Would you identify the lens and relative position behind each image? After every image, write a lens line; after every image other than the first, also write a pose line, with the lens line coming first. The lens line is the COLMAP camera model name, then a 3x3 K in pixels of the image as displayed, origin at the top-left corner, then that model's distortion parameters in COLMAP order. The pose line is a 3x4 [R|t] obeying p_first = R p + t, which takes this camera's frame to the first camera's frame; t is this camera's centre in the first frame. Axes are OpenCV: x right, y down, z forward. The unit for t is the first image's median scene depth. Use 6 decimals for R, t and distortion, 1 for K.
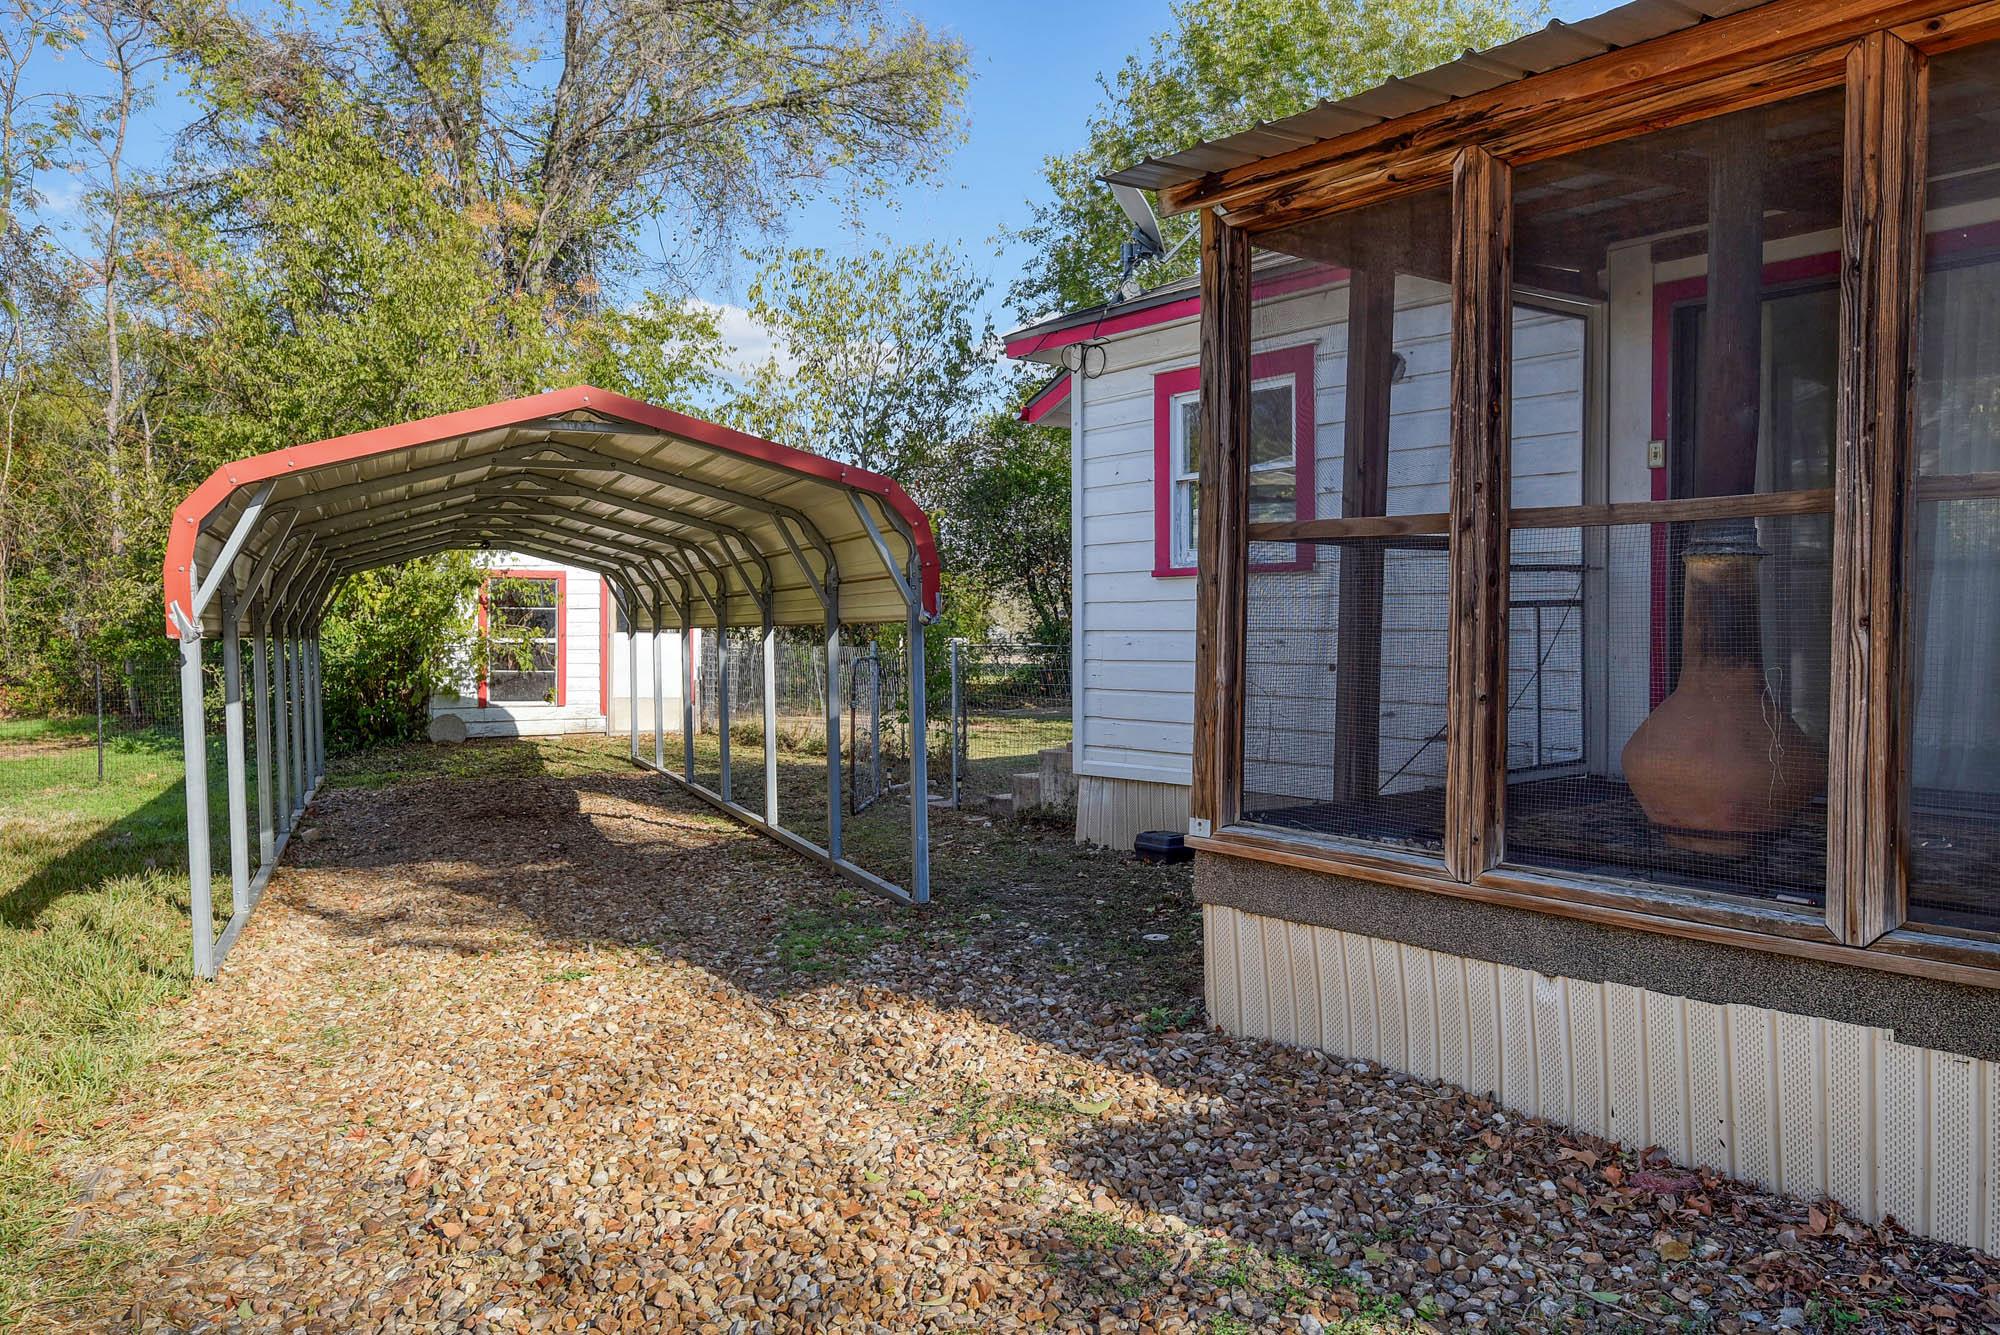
lens RADIAL K [[1453.8, 0, 984.0], [0, 1453.8, 659.7], [0, 0, 1]] dist [0.014653, -0.002484]
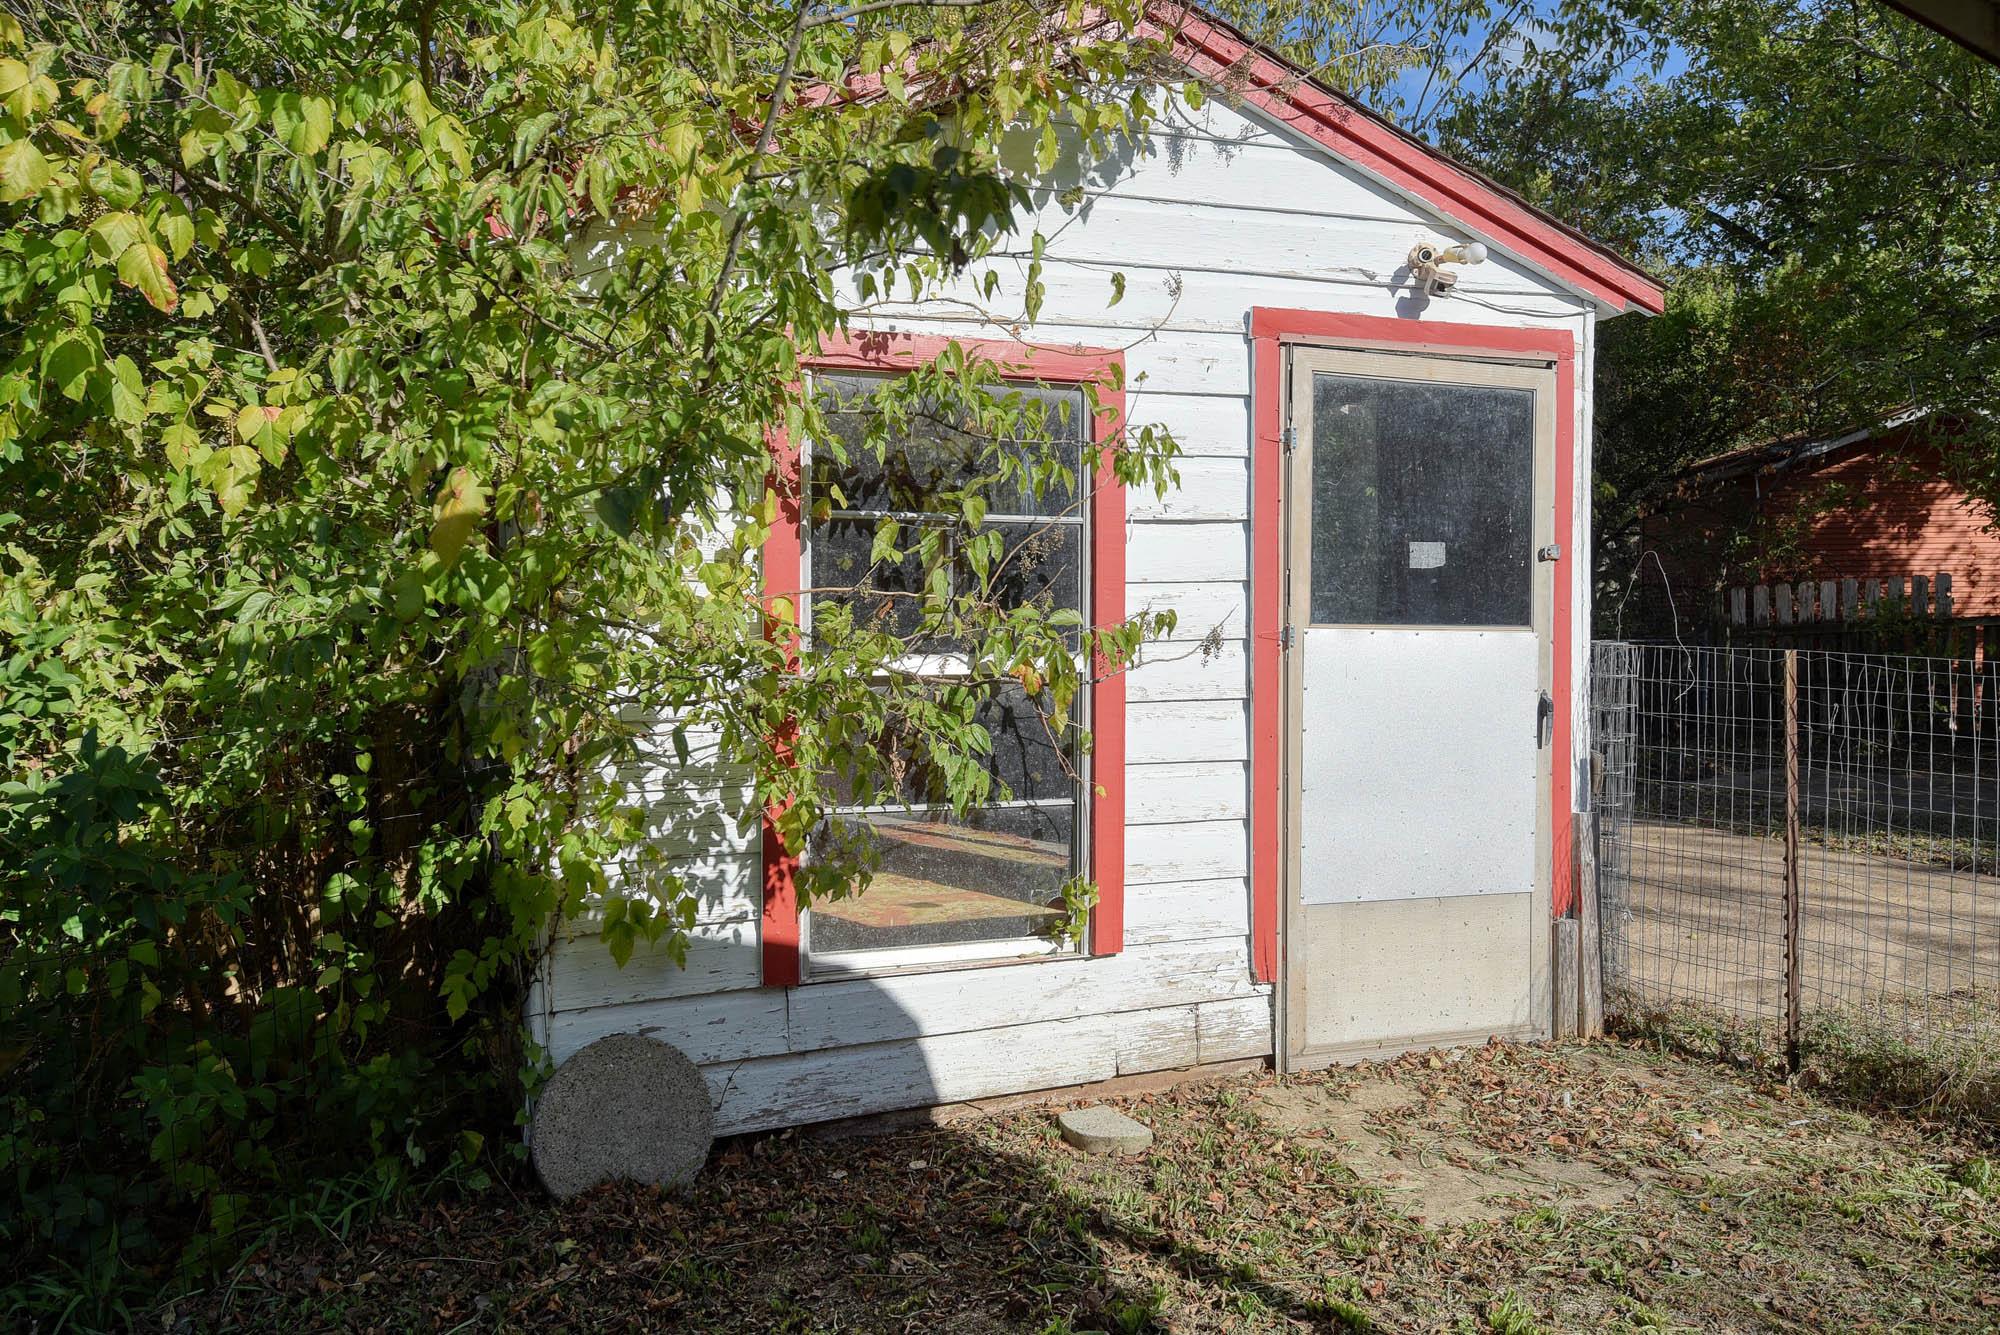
lens RADIAL K [[1453.8, 0, 996.3], [0, 1453.8, 667.6], [0, 0, 1]] dist [0.014653, -0.002484]
pose [[0.999514, -0.003502, -0.030972, -0.308449], [0.003764, 0.999958, 0.008412, -0.014873], [0.030941, -0.008525, 0.999485, 0.796172]]
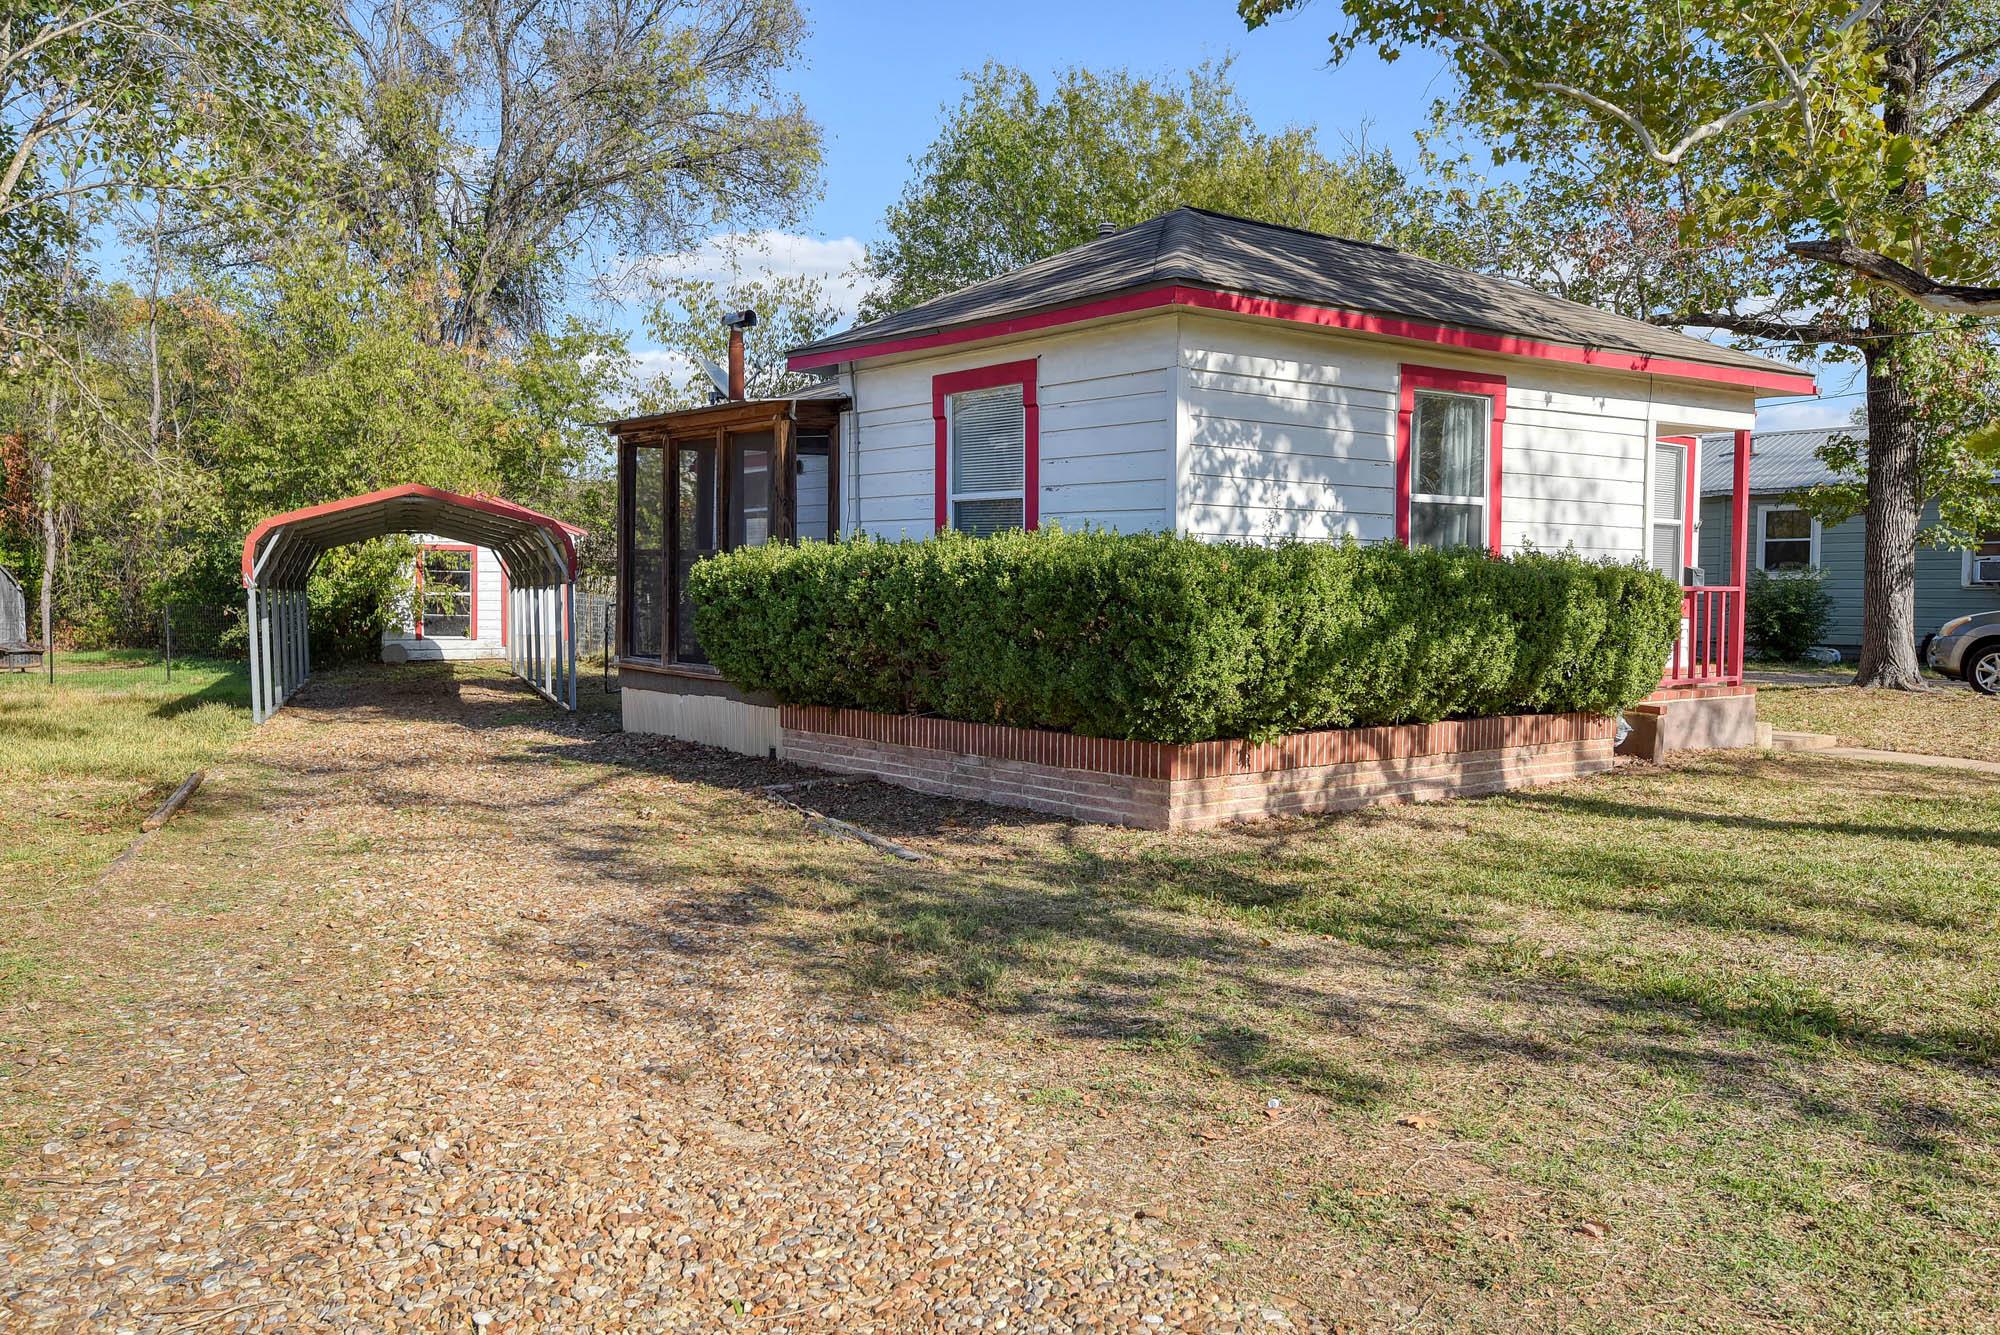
lens RADIAL K [[1618.6, 0, 1015.5], [0, 1618.6, 665.0], [0, 0, 1]] dist [0.008130, 0.009370]
pose [[0.999760, 0.009564, -0.019689, 0.284938], [-0.009076, 0.999653, 0.024724, 0.012761], [0.019919, -0.024539, 0.999500, -0.609402]]
